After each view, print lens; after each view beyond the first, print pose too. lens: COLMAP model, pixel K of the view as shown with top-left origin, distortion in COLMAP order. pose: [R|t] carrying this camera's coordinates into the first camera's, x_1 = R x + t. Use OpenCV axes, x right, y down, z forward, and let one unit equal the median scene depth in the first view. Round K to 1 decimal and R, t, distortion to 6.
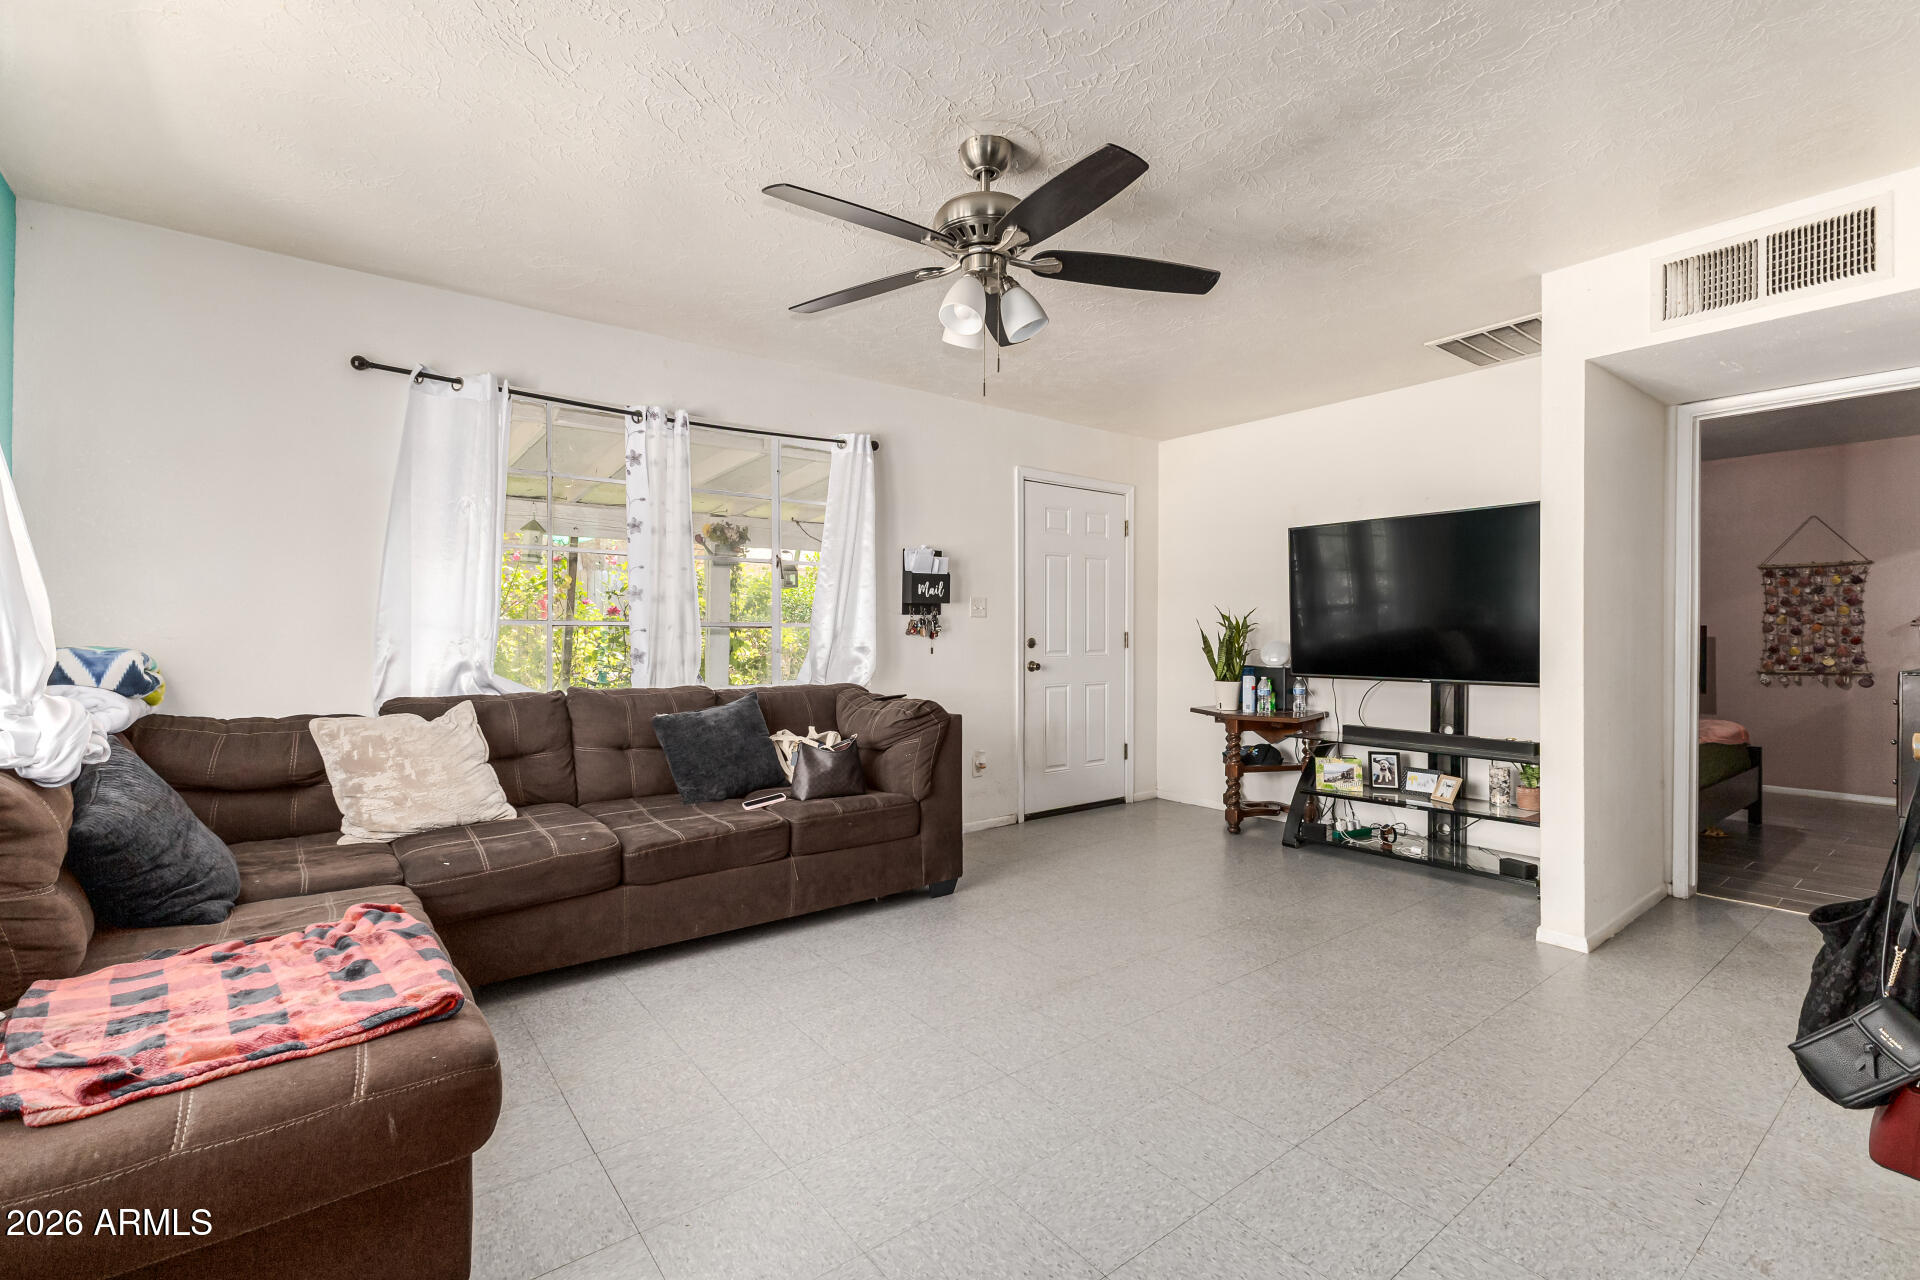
lens RADIAL K [[838.5, 0, 971.1], [0, 838.5, 636.9], [0, 0, 1]] dist [0.013058, -0.003720]
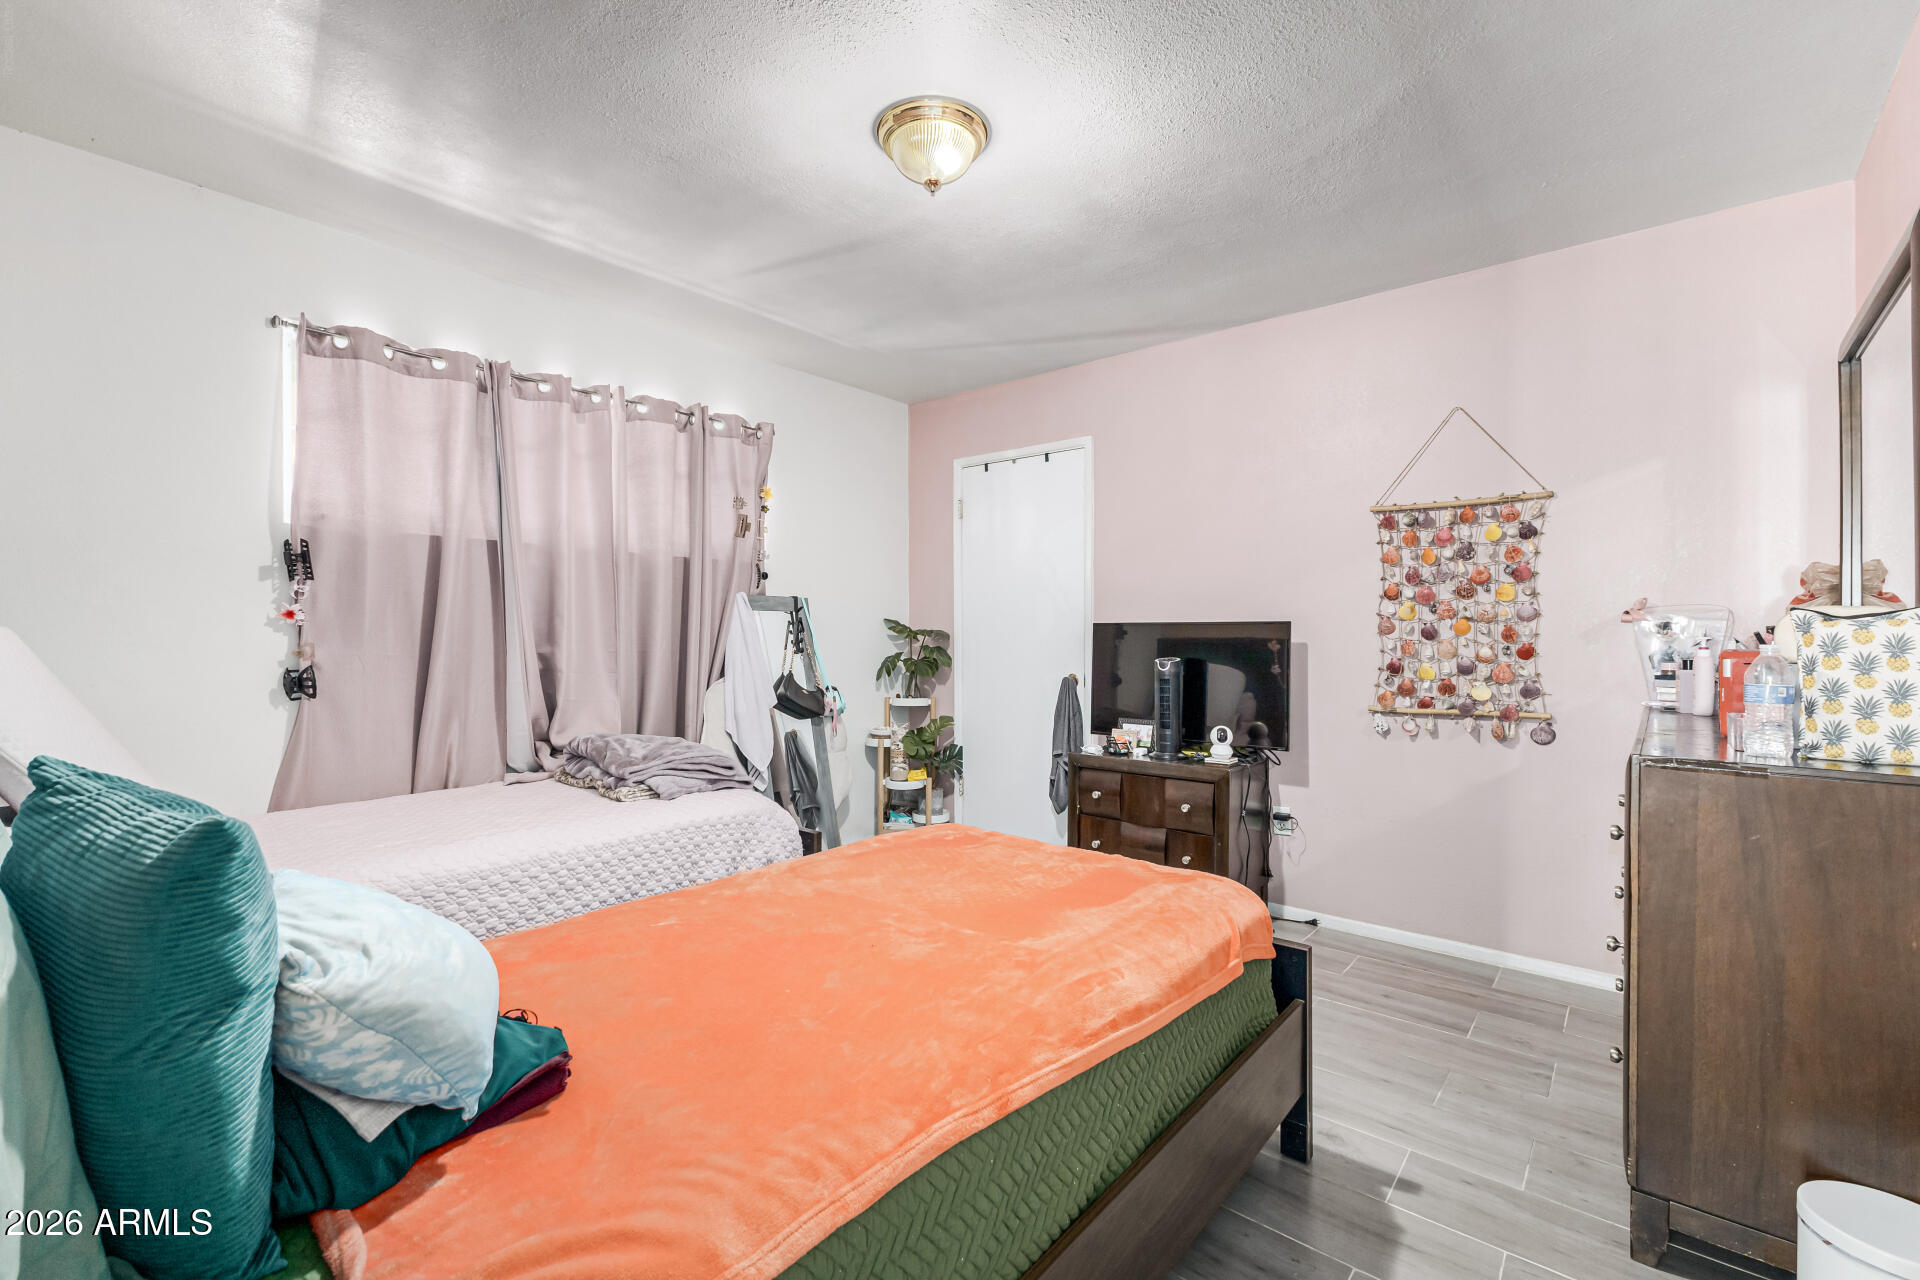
lens RADIAL K [[838.5, 0, 946.6], [0, 838.5, 635.4], [0, 0, 1]] dist [0.013058, -0.003720]
pose [[0.985137, 0.001534, 0.171765, 0.604475], [-0.001231, 0.999997, -0.001873, -0.003585], [-0.171768, 0.001633, 0.985136, 0.551845]]
